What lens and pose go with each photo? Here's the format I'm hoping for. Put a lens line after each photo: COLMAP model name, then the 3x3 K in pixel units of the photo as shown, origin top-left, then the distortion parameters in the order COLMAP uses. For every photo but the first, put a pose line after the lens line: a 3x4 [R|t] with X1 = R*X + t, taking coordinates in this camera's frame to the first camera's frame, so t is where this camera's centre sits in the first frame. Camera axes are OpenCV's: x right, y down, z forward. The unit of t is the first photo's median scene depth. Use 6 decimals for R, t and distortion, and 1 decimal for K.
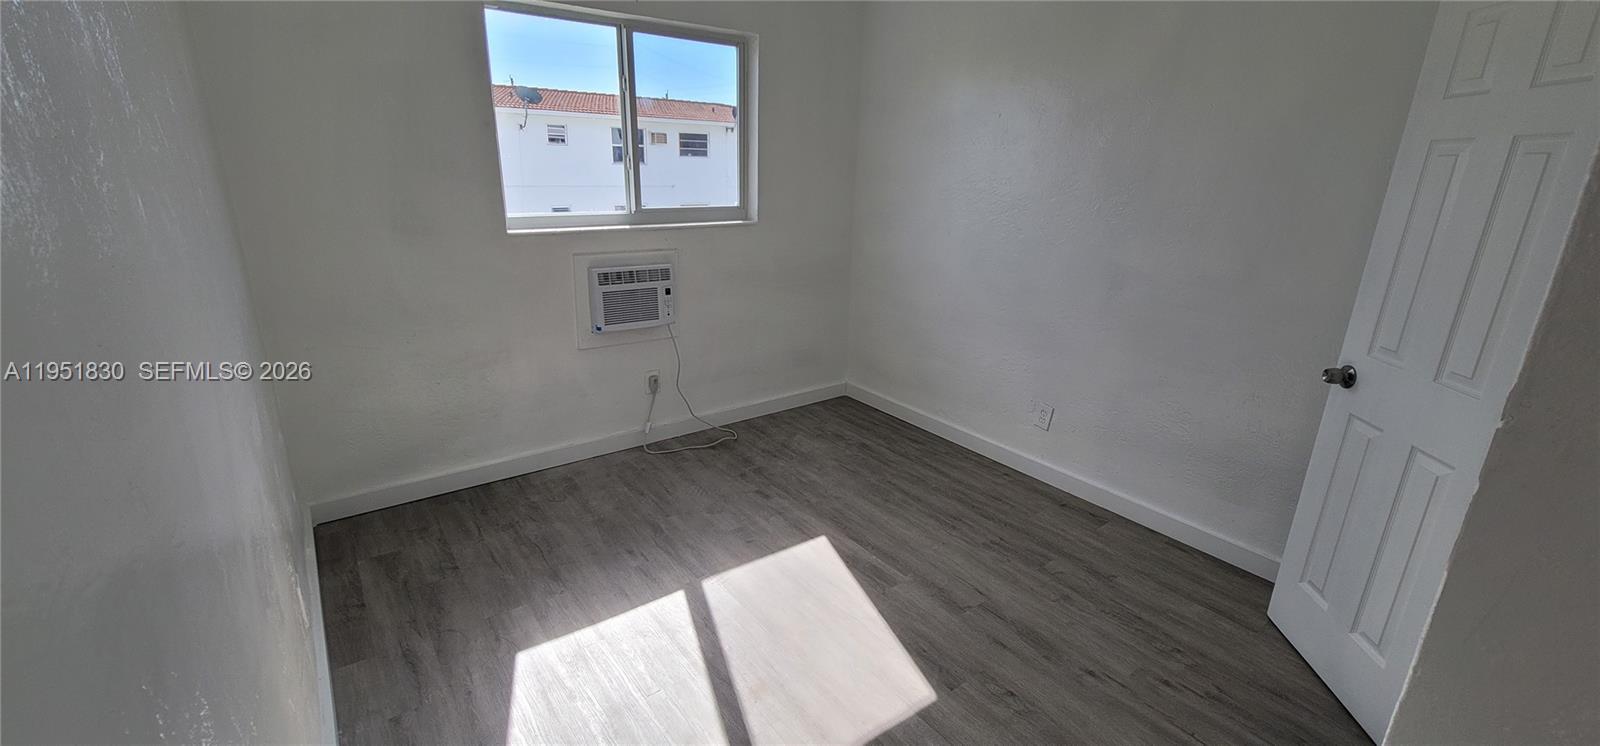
lens RADIAL K [[659.9, 0, 800.7], [0, 659.9, 369.3], [0, 0, 1]] dist [0.001822, 0.000039]
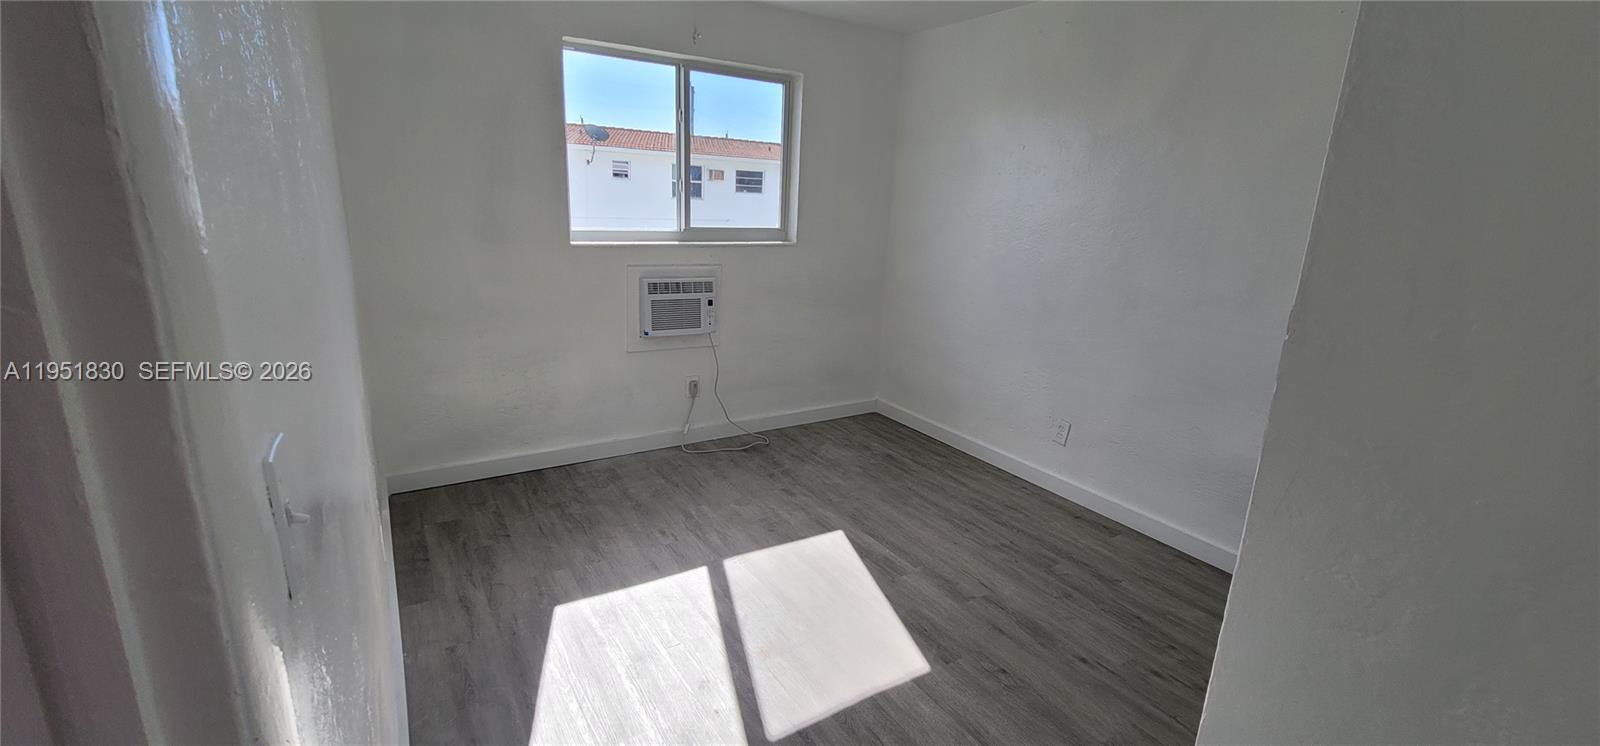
lens RADIAL K [[659.9, 0, 800.7], [0, 659.9, 369.3], [0, 0, 1]] dist [0.001822, 0.000039]
pose [[0.996662, 0.036111, -0.073216, 0.040358], [-0.040132, 0.997722, -0.054221, 0.057822], [0.071091, 0.056979, 0.995841, -0.087686]]
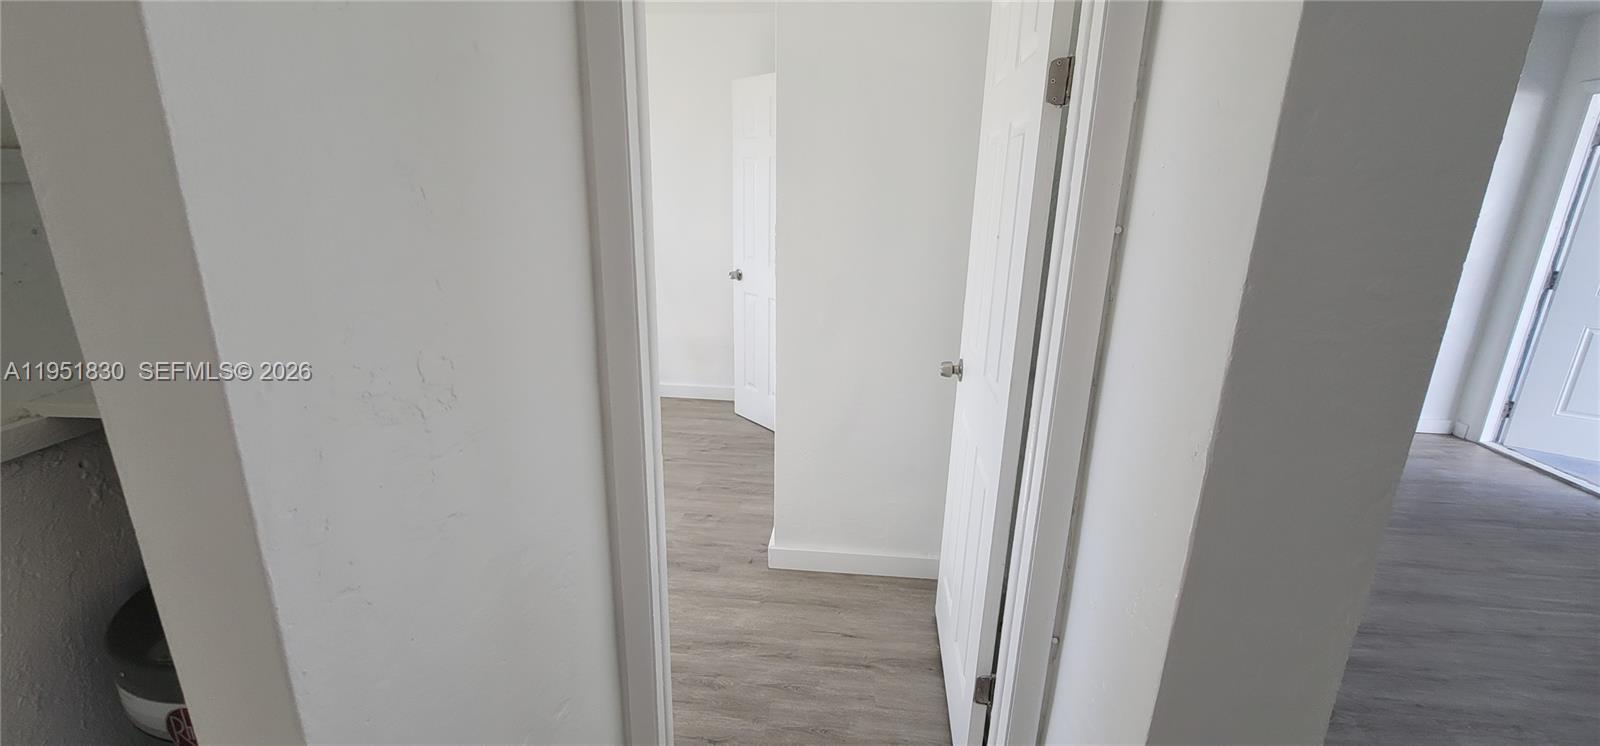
lens RADIAL K [[659.9, 0, 800.7], [0, 659.9, 369.3], [0, 0, 1]] dist [0.001822, 0.000039]
pose [[0.677140, -0.216815, 0.703187, -0.398848], [0.218266, 0.971781, 0.089451, 0.118106], [-0.702738, 0.092911, 0.705355, -0.400513]]
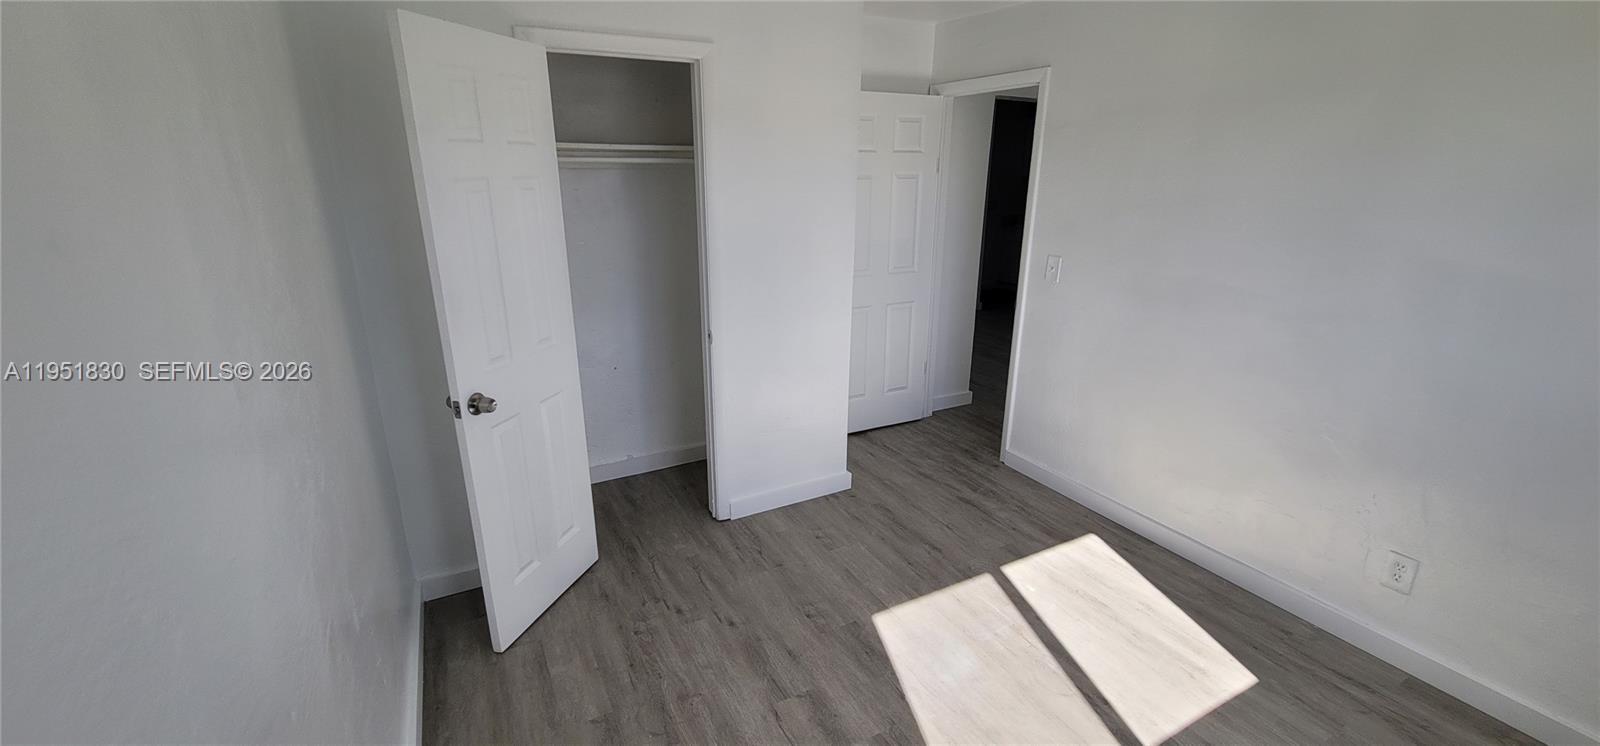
lens RADIAL K [[659.9, 0, 800.7], [0, 659.9, 369.3], [0, 0, 1]] dist [0.001822, 0.000039]
pose [[-0.987970, -0.073076, 0.136289, 0.149851], [0.017517, 0.822751, 0.568132, -0.479492], [-0.153649, 0.563685, -0.811573, 1.358522]]
